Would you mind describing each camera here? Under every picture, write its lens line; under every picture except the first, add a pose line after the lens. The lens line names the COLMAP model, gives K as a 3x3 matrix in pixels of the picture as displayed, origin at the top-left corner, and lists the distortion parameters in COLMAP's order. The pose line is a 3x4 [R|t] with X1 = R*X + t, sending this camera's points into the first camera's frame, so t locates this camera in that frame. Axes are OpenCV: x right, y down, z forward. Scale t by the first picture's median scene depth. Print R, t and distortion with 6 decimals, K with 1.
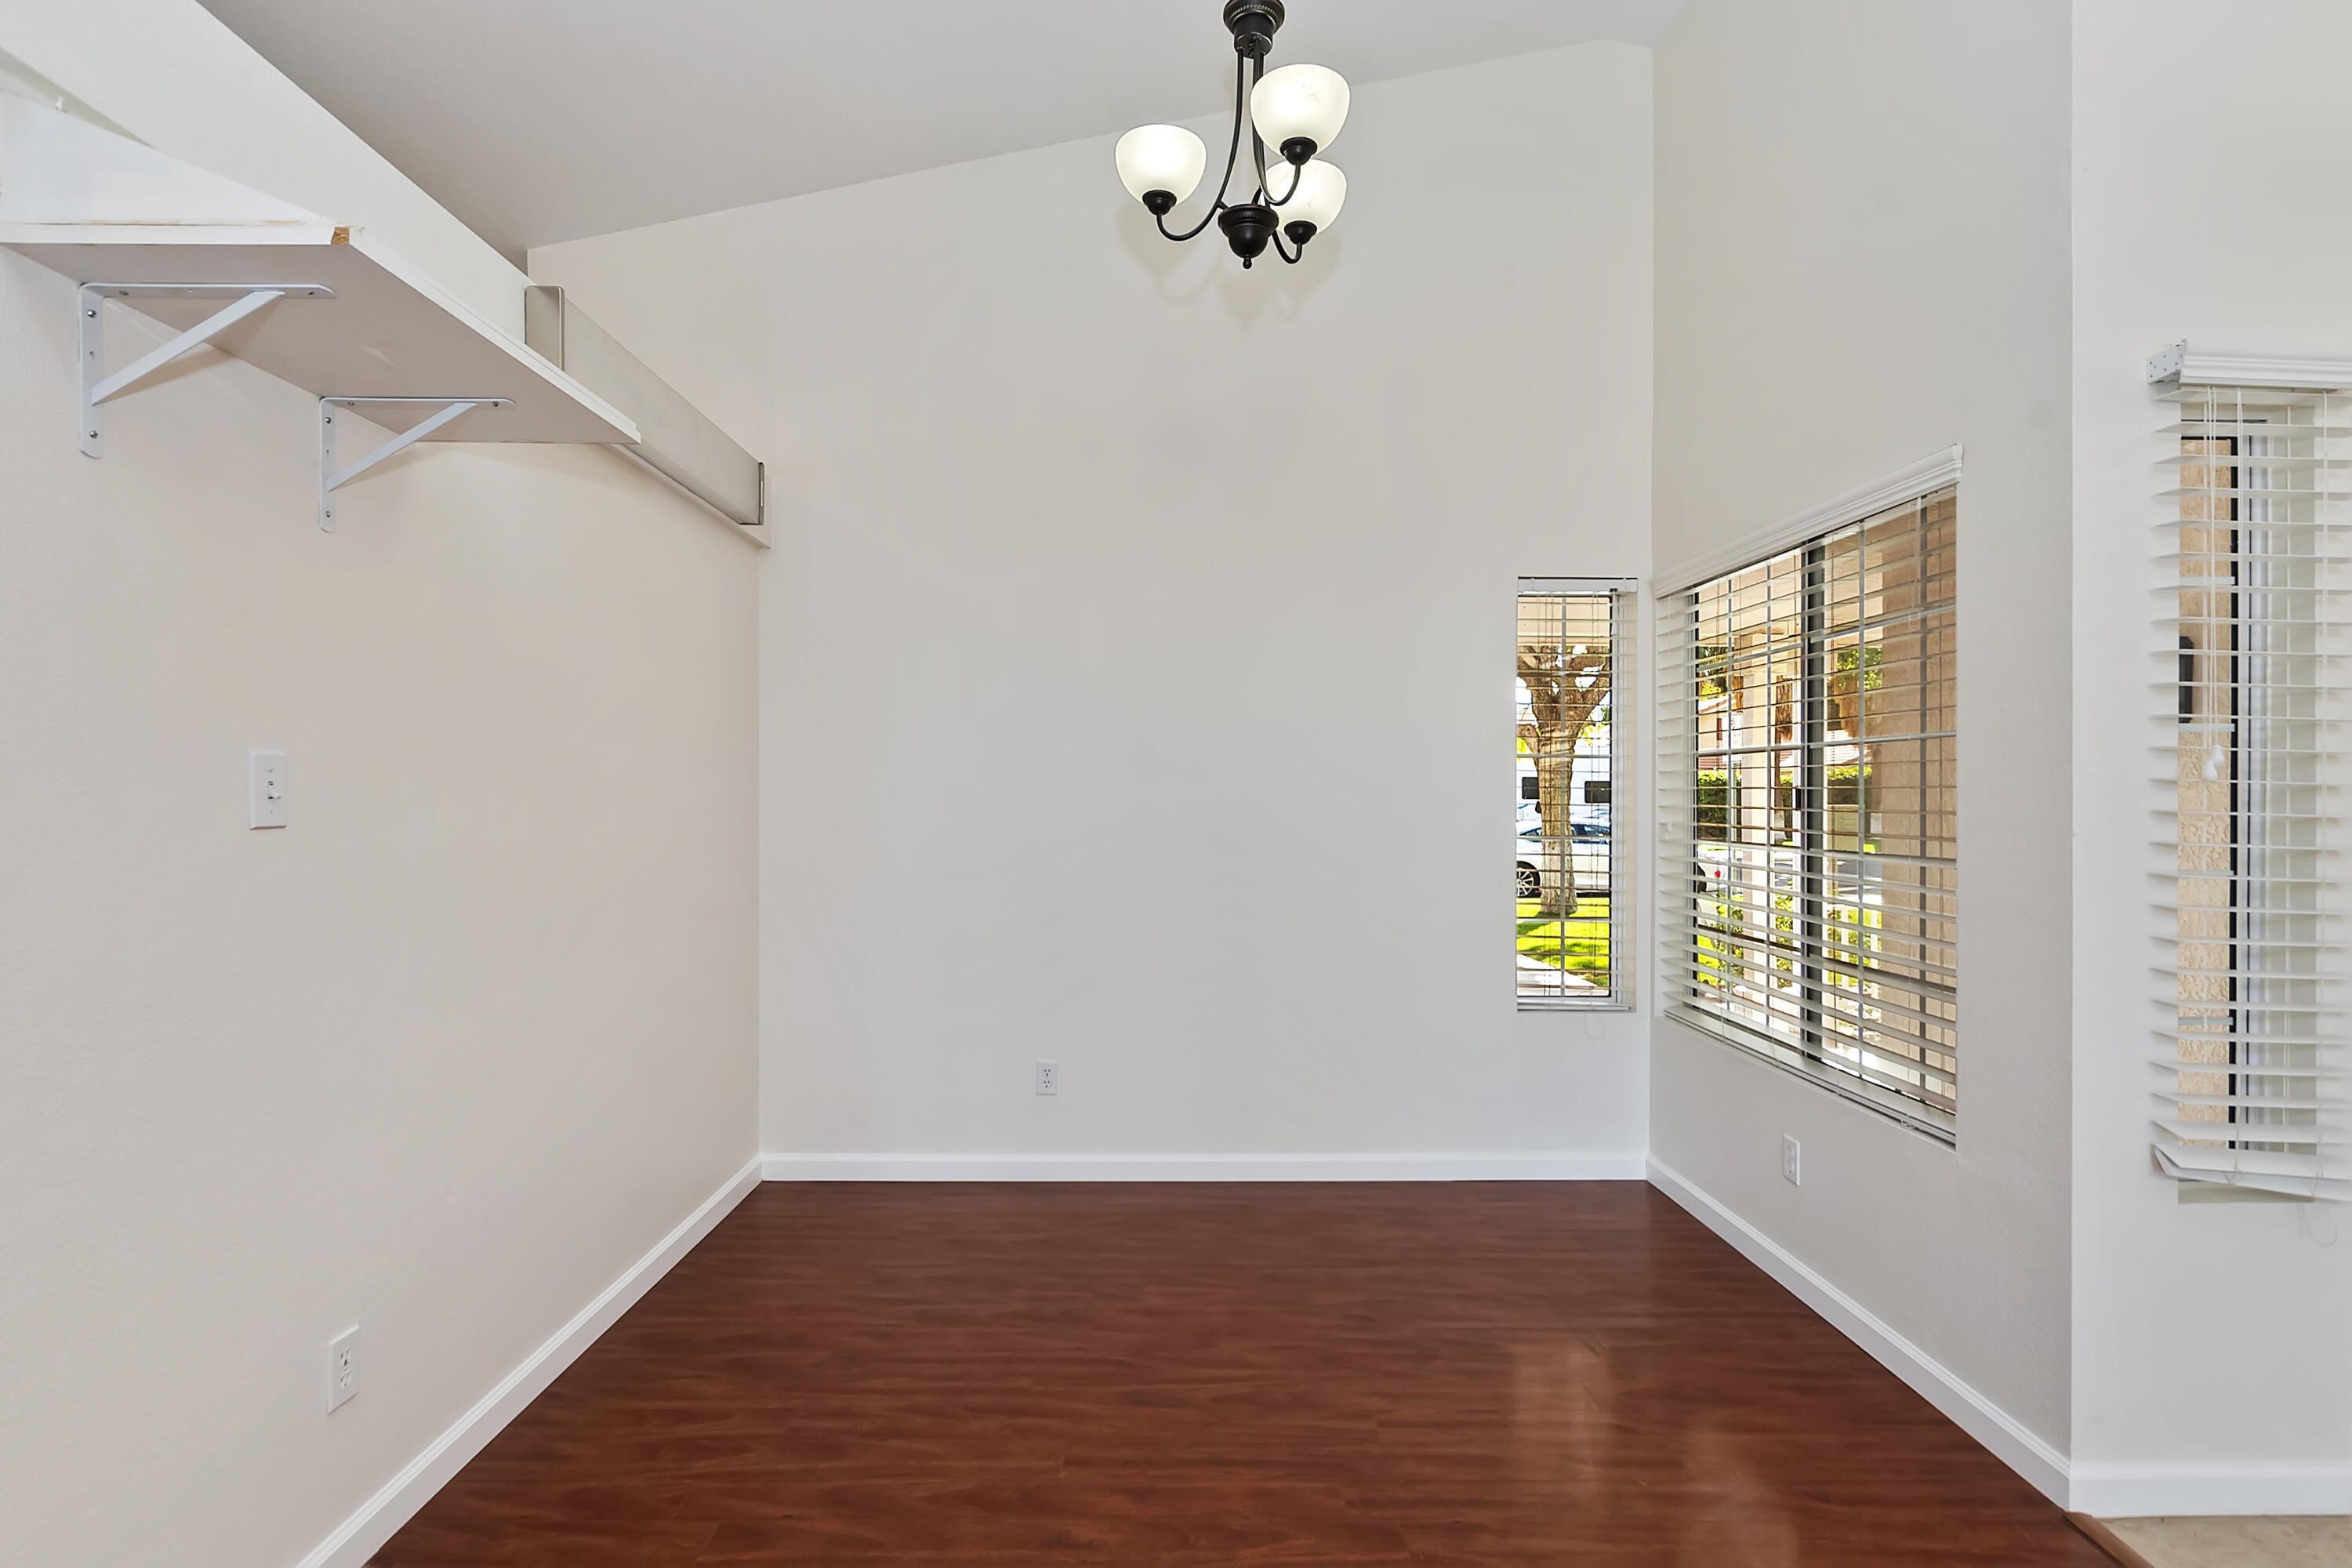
lens RADIAL K [[1143.1, 0, 1156.5], [0, 1143.1, 800.9], [0, 0, 1]] dist [0.000222, -0.000044]
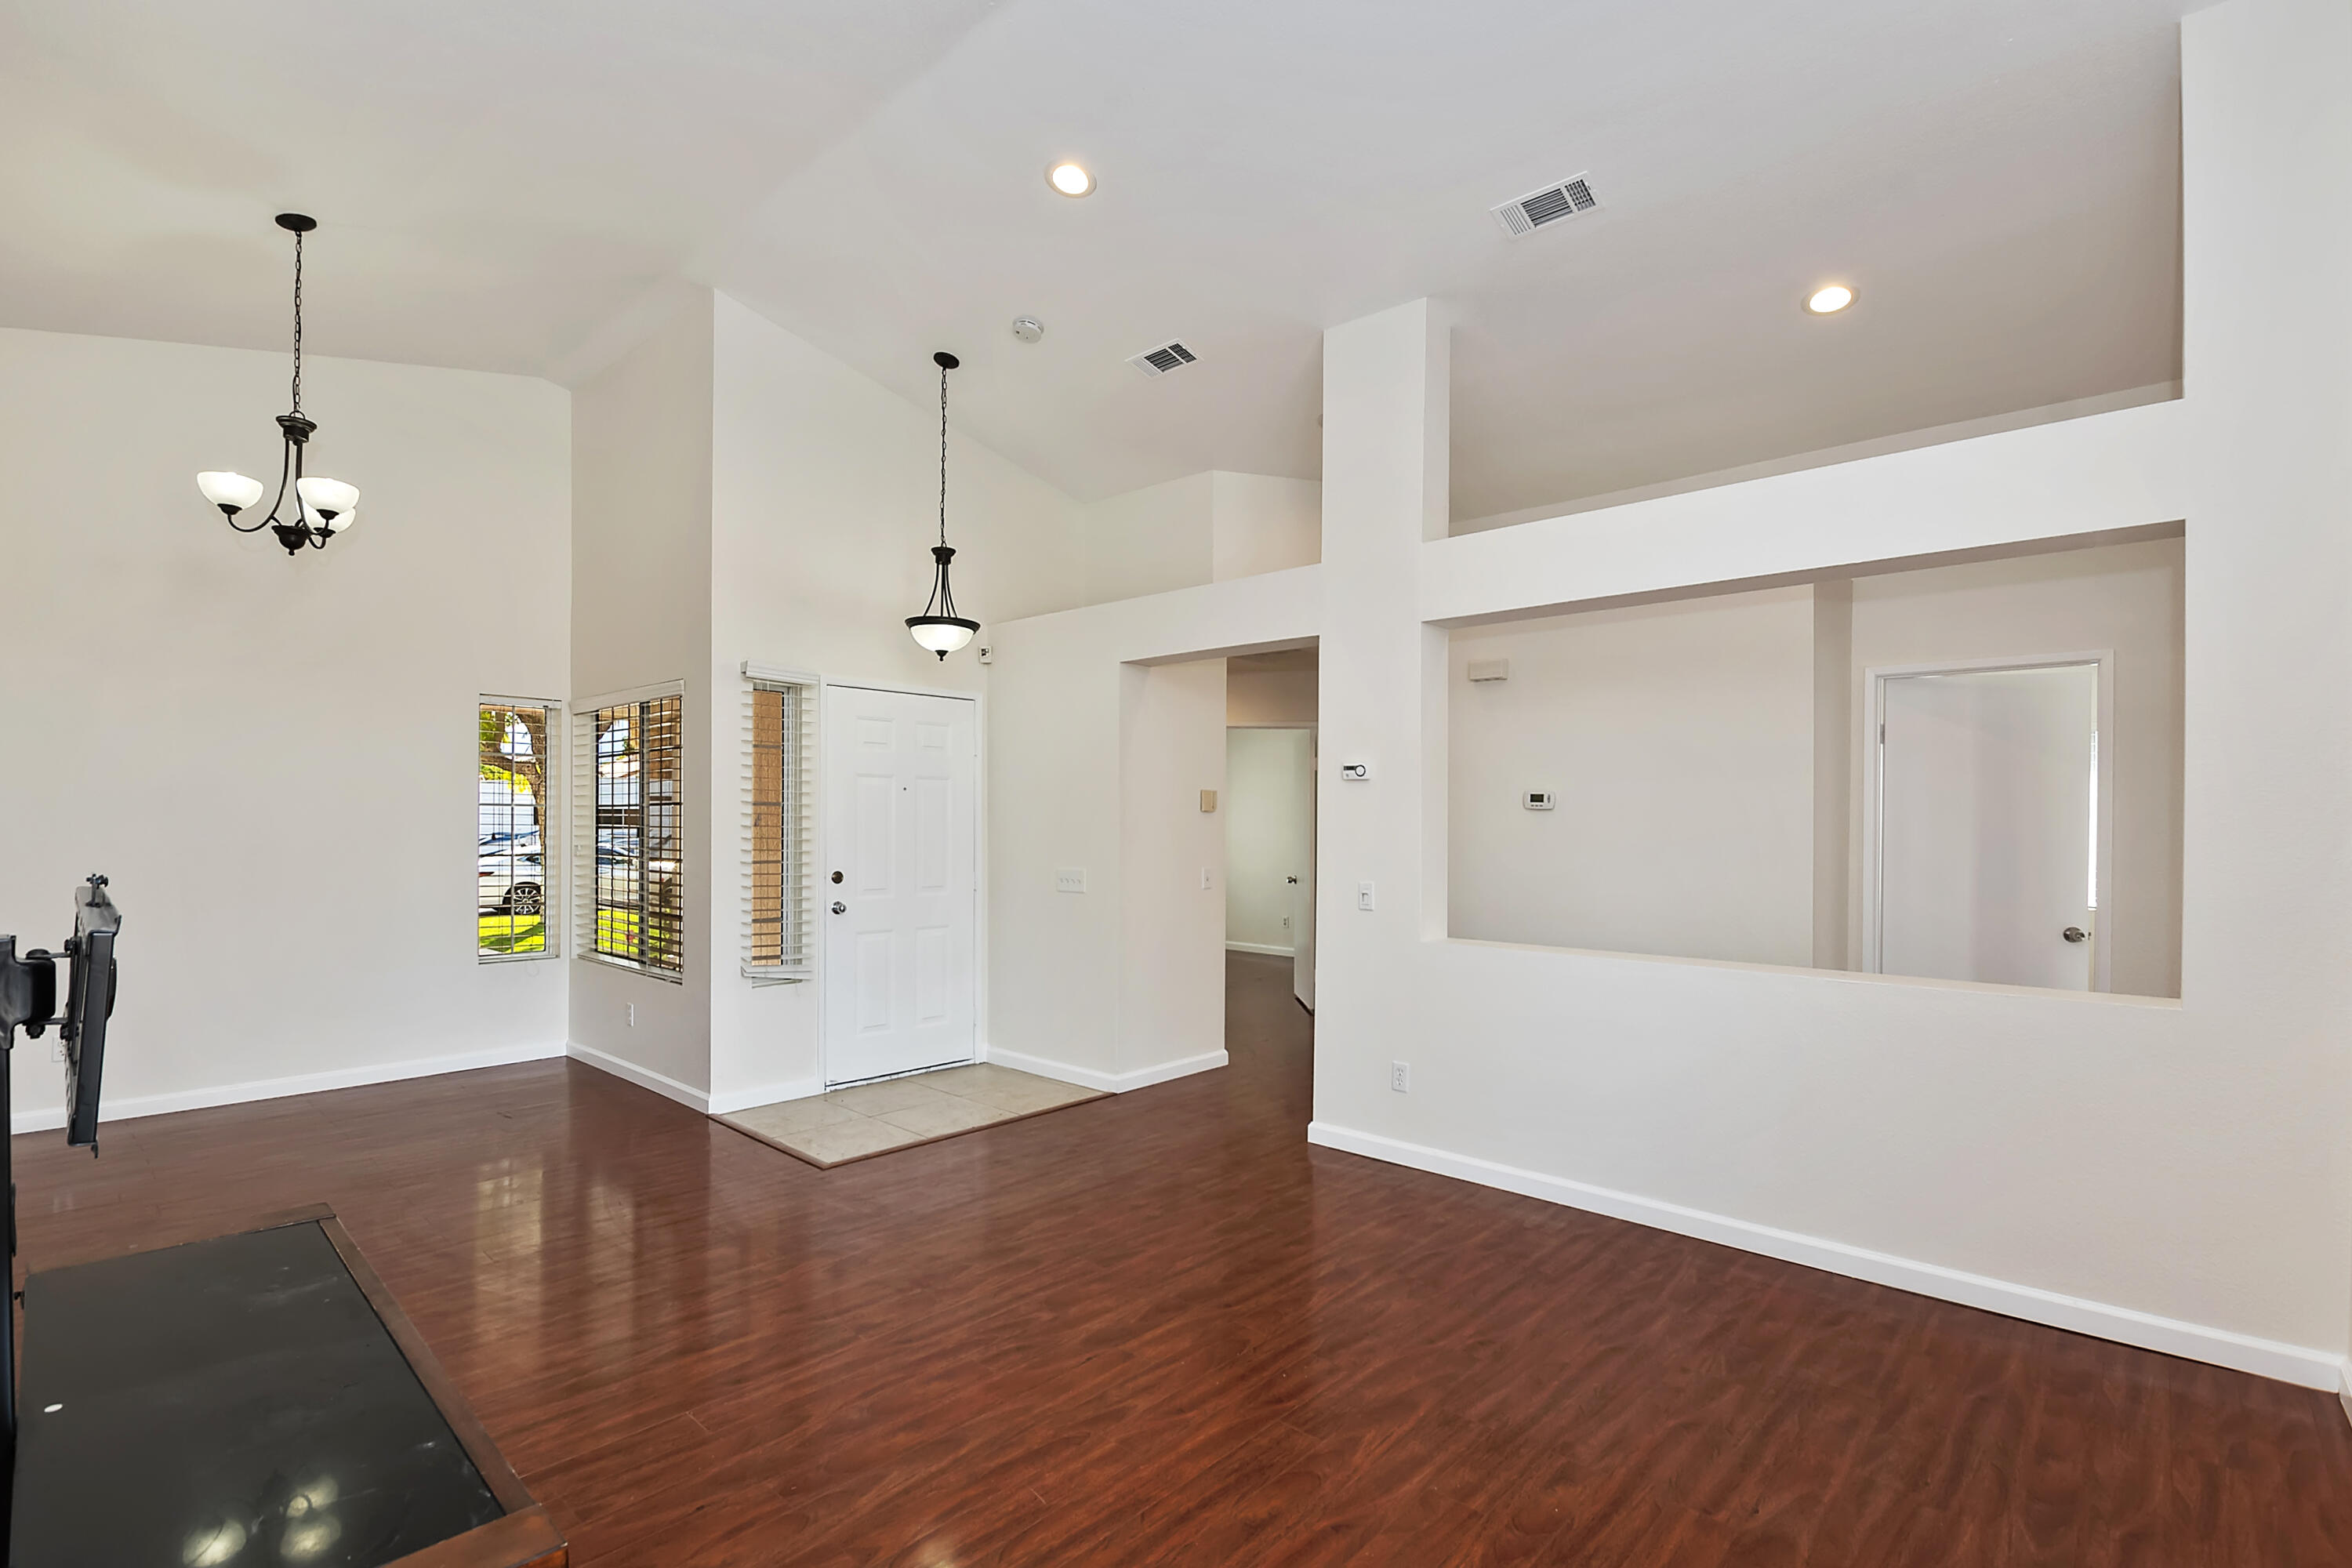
lens RADIAL K [[1072.4, 0, 1179.5], [0, 1072.4, 819.2], [0, 0, 1]] dist [0.007958, -0.002824]
pose [[0.667802, 0.005725, 0.744317, -0.244458], [-0.000824, 0.999975, -0.006952, -0.013470], [-0.744339, 0.004030, 0.667790, -1.194447]]
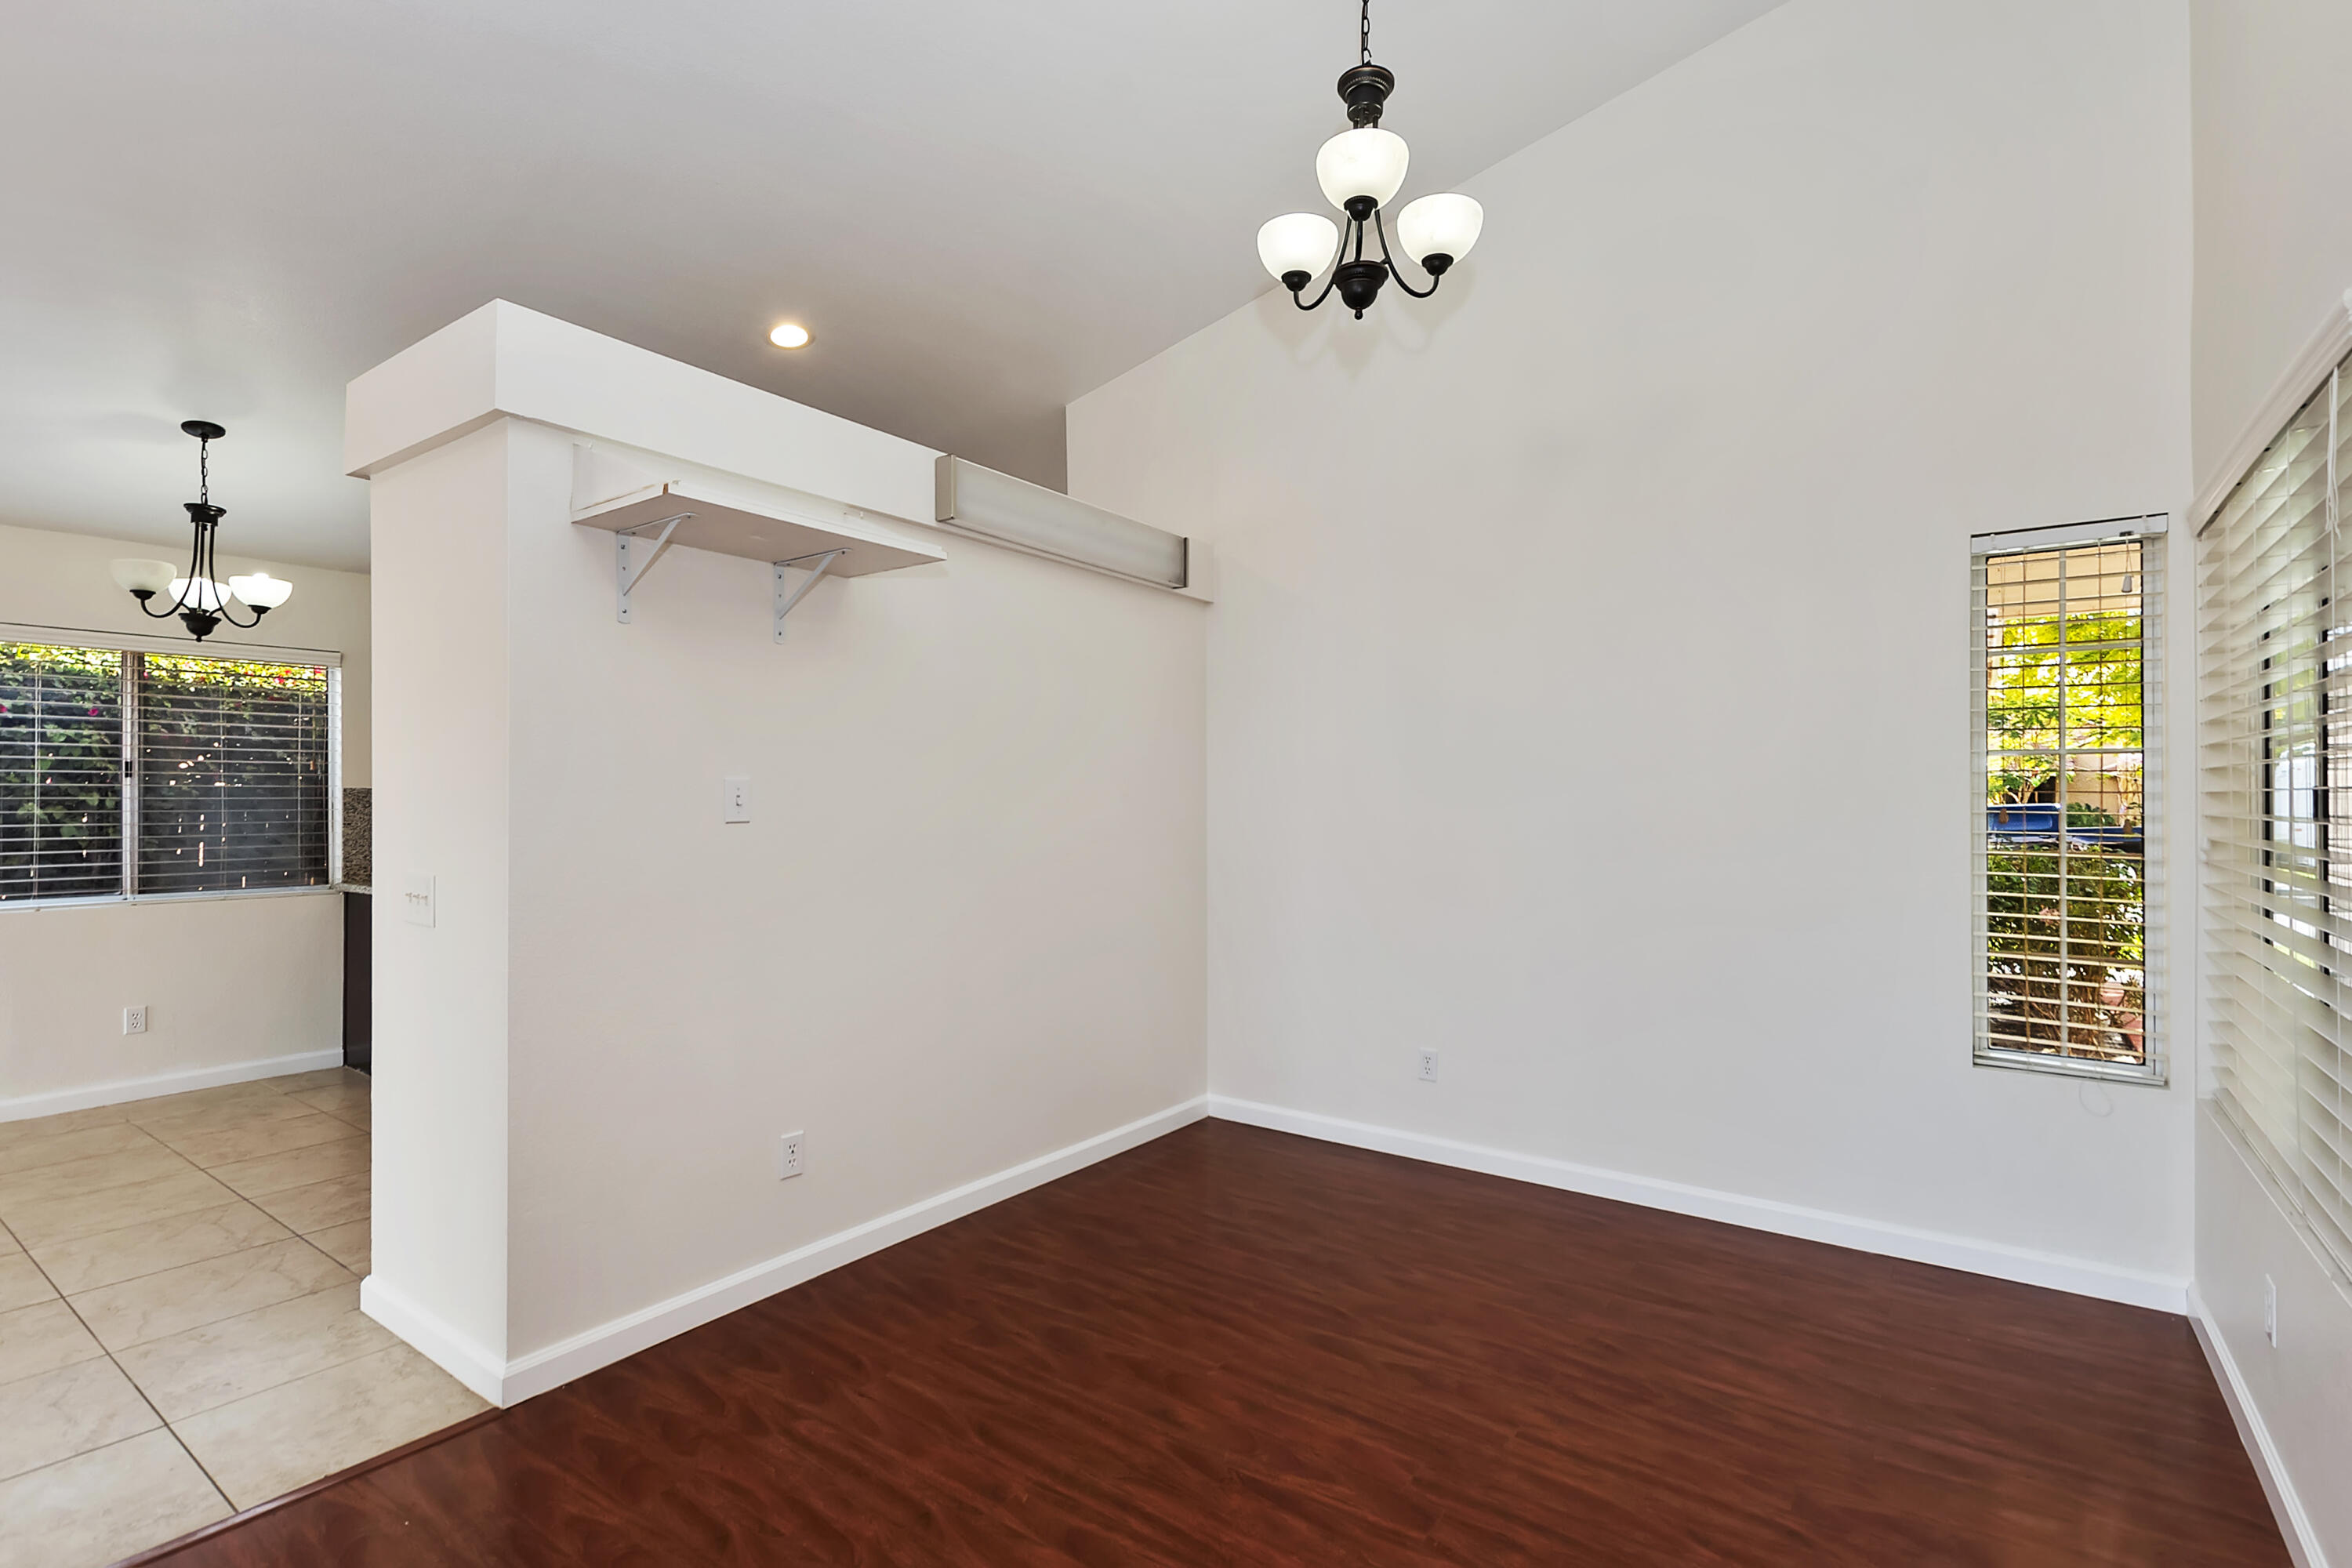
lens RADIAL K [[1072.4, 0, 1172.5], [0, 1072.4, 801.9], [0, 0, 1]] dist [0.007958, -0.002824]
pose [[0.807848, -0.002716, -0.589385, 0.492674], [-0.001593, 0.999976, -0.006792, 0.002254], [0.589389, 0.006426, 0.807824, 0.062398]]
